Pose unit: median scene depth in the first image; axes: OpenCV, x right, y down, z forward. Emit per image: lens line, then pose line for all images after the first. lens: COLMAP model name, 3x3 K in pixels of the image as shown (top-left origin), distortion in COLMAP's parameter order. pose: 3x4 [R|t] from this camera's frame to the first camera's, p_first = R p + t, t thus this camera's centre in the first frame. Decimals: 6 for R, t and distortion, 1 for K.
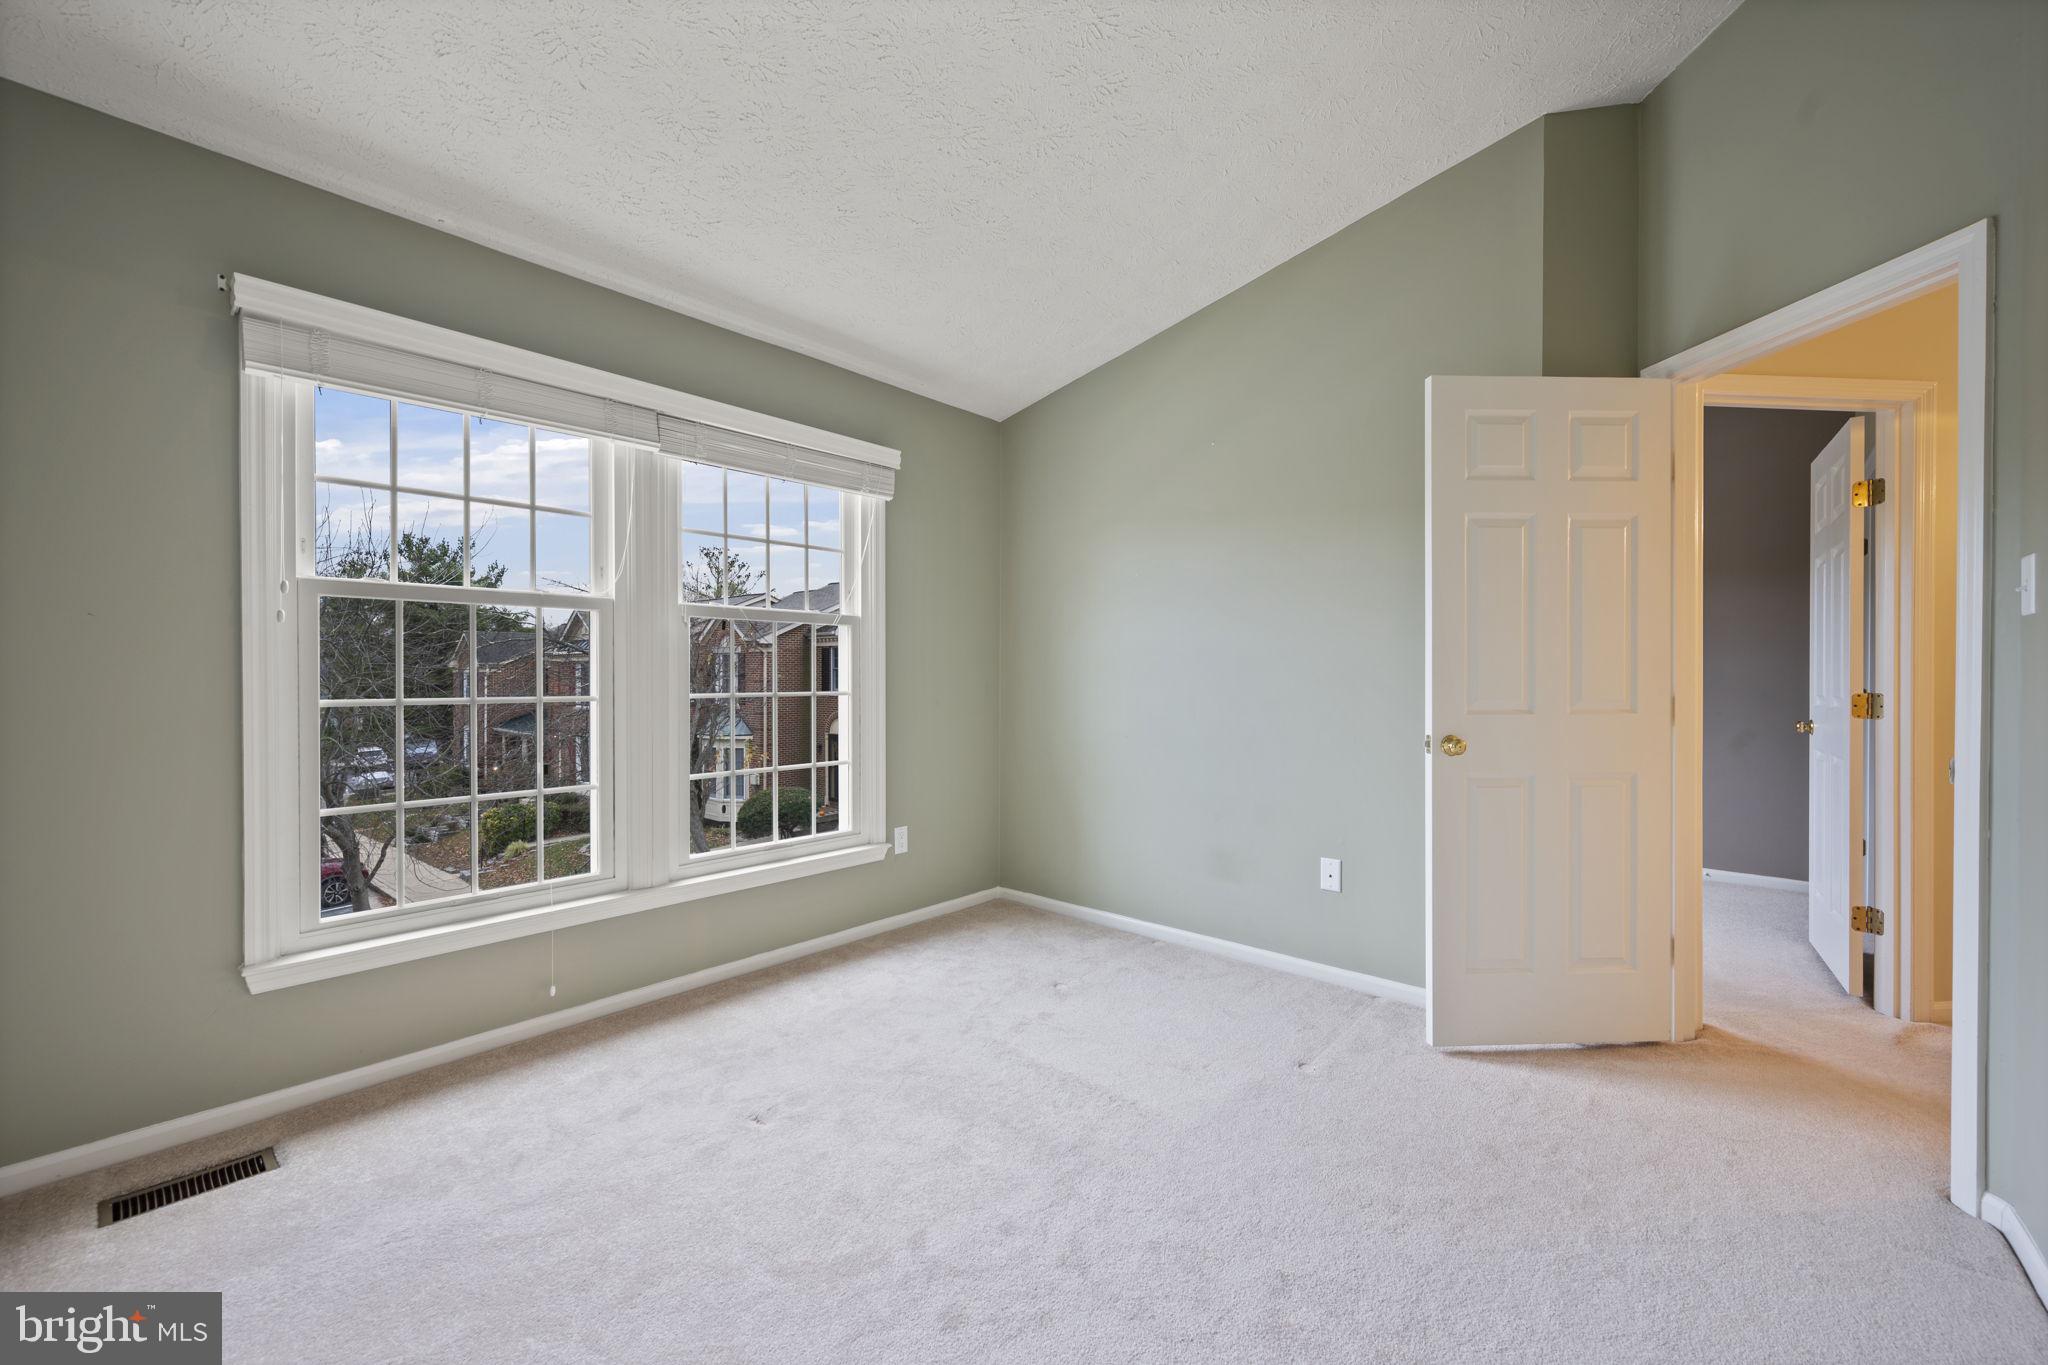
lens RADIAL K [[799.4, 0, 1023.5], [0, 799.4, 679.6], [0, 0, 1]] dist [-0.000828, 0.000032]
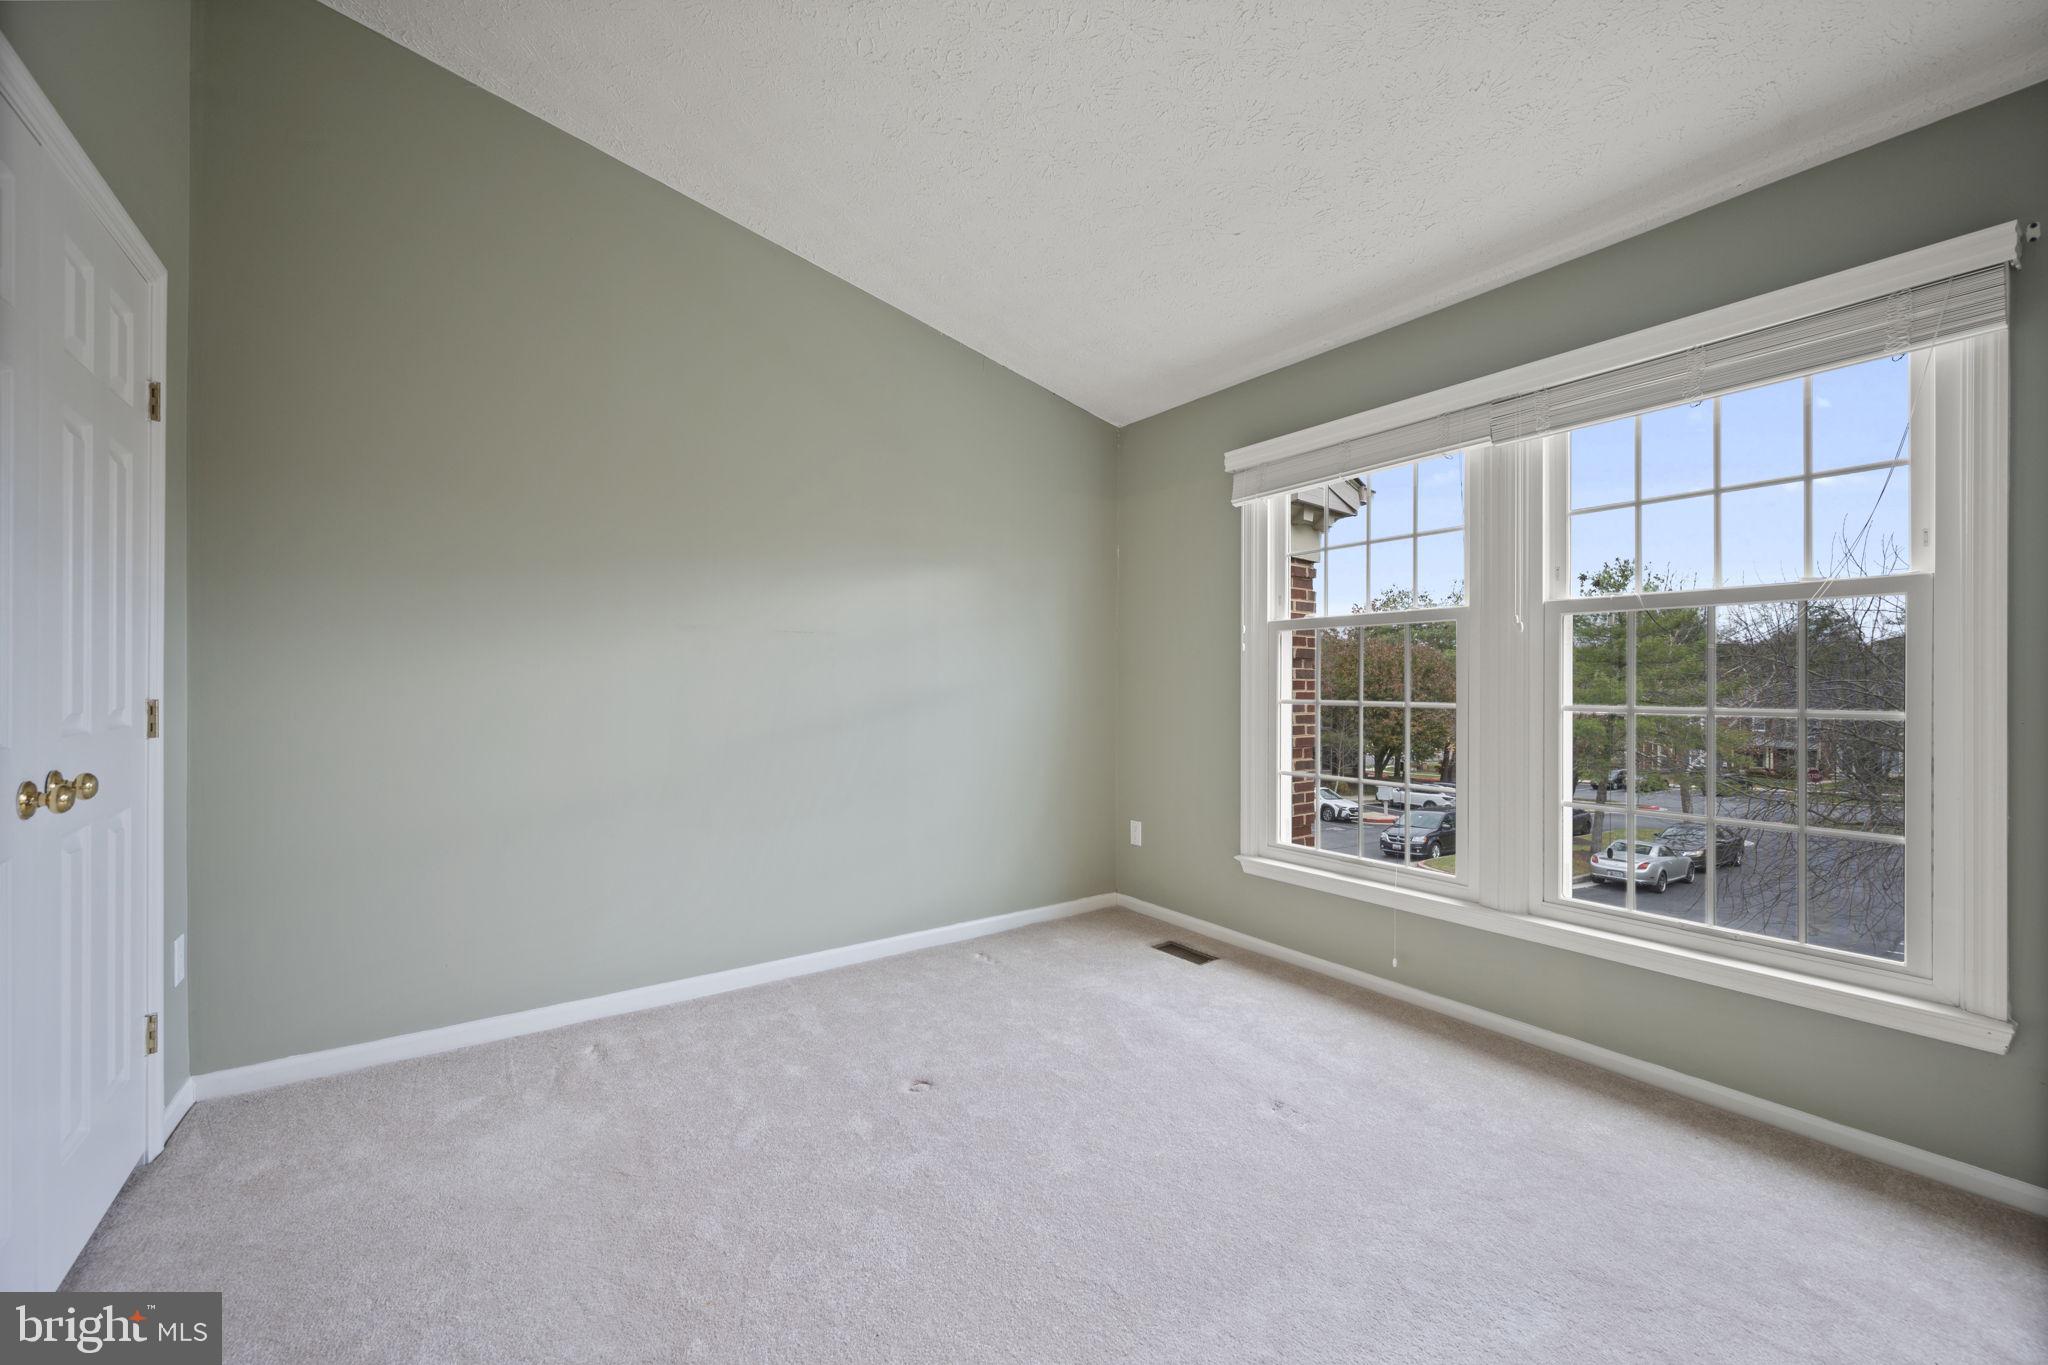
lens RADIAL K [[799.4, 0, 1023.5], [0, 799.4, 679.6], [0, 0, 1]] dist [-0.000828, 0.000032]
pose [[-0.217729, -0.007423, -0.975981, 0.569593], [-0.009955, 0.999936, -0.005384, 0.001063], [0.975959, 0.008544, -0.217789, 0.663551]]
